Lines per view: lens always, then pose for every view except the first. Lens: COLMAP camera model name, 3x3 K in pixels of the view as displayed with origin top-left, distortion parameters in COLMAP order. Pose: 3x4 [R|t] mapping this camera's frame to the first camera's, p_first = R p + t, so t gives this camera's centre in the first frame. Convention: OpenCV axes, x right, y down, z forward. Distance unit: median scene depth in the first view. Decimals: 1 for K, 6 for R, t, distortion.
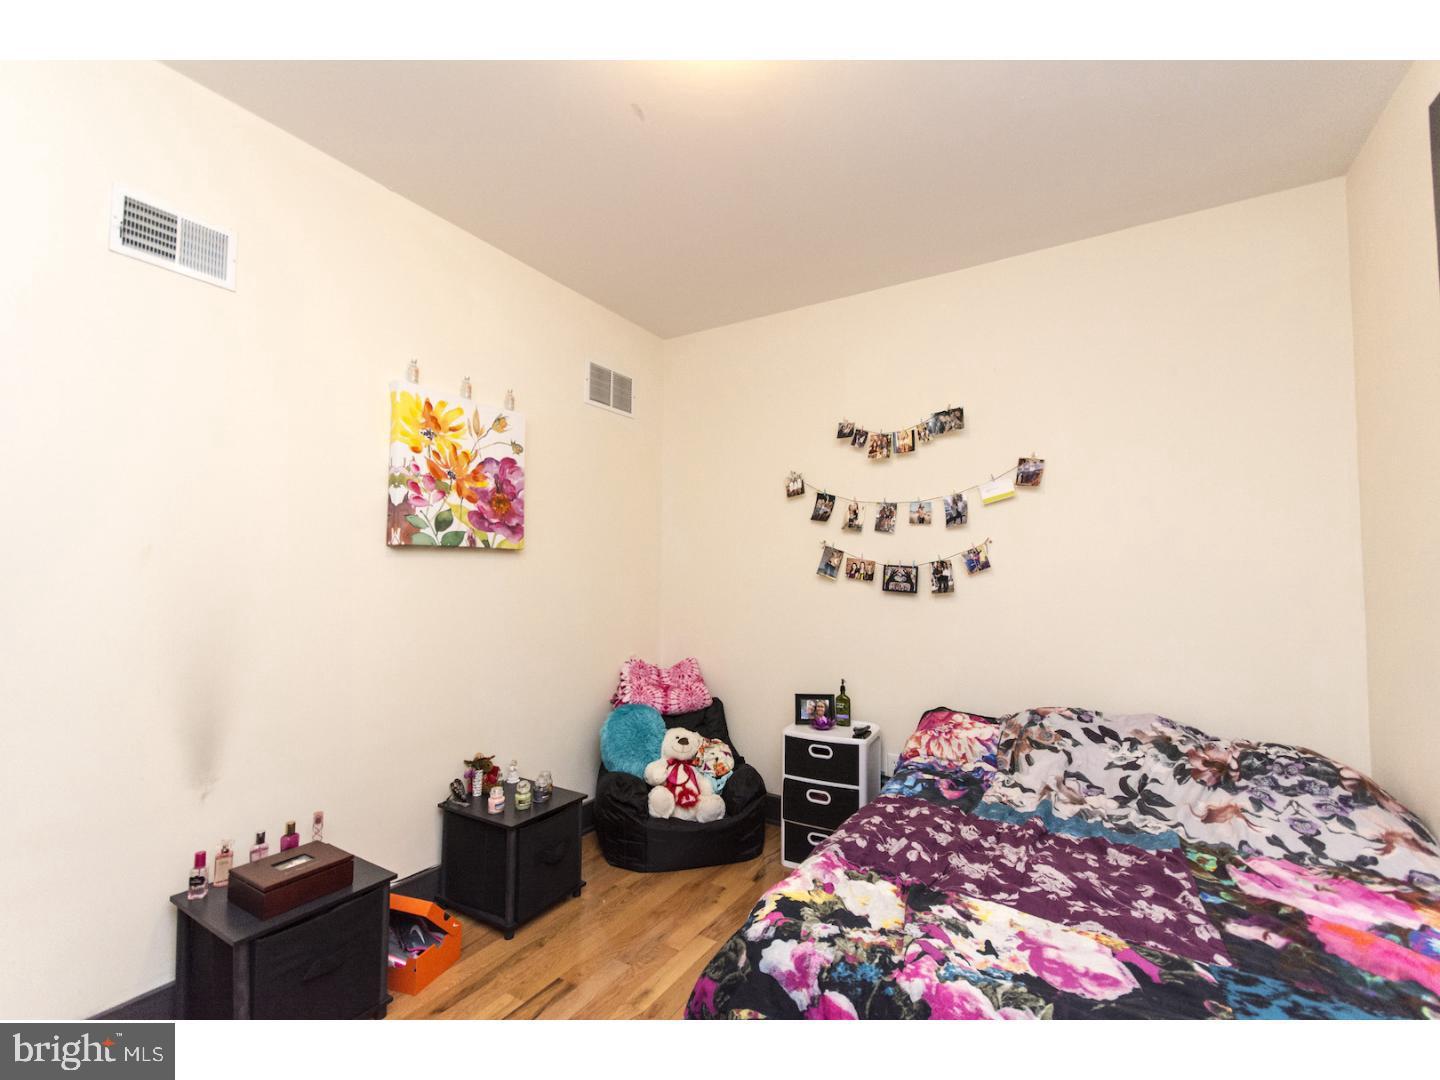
lens RADIAL K [[635.3, 0, 713.6], [0, 635.3, 541.9], [0, 0, 1]] dist [0.005252, -0.000306]
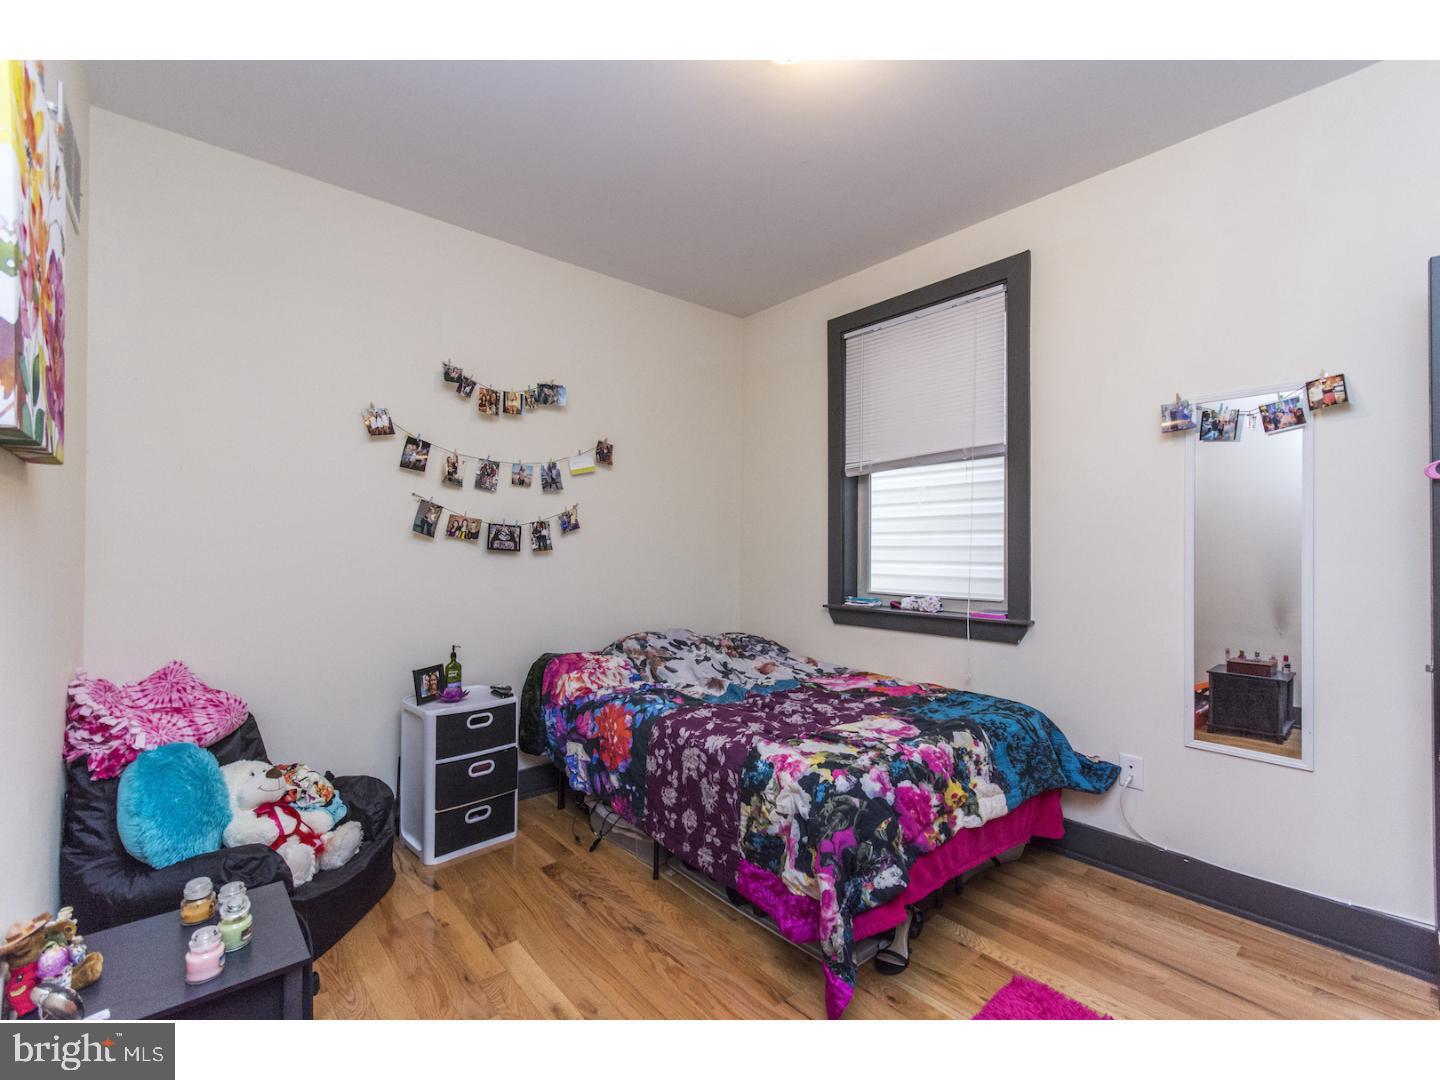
lens RADIAL K [[635.3, 0, 715.2], [0, 635.3, 541.6], [0, 0, 1]] dist [0.005252, -0.000306]
pose [[0.296209, 0.004631, 0.955112, -0.575610], [-0.056732, 0.998308, 0.012754, 0.032244], [-0.953437, -0.057963, 0.295970, 0.376057]]
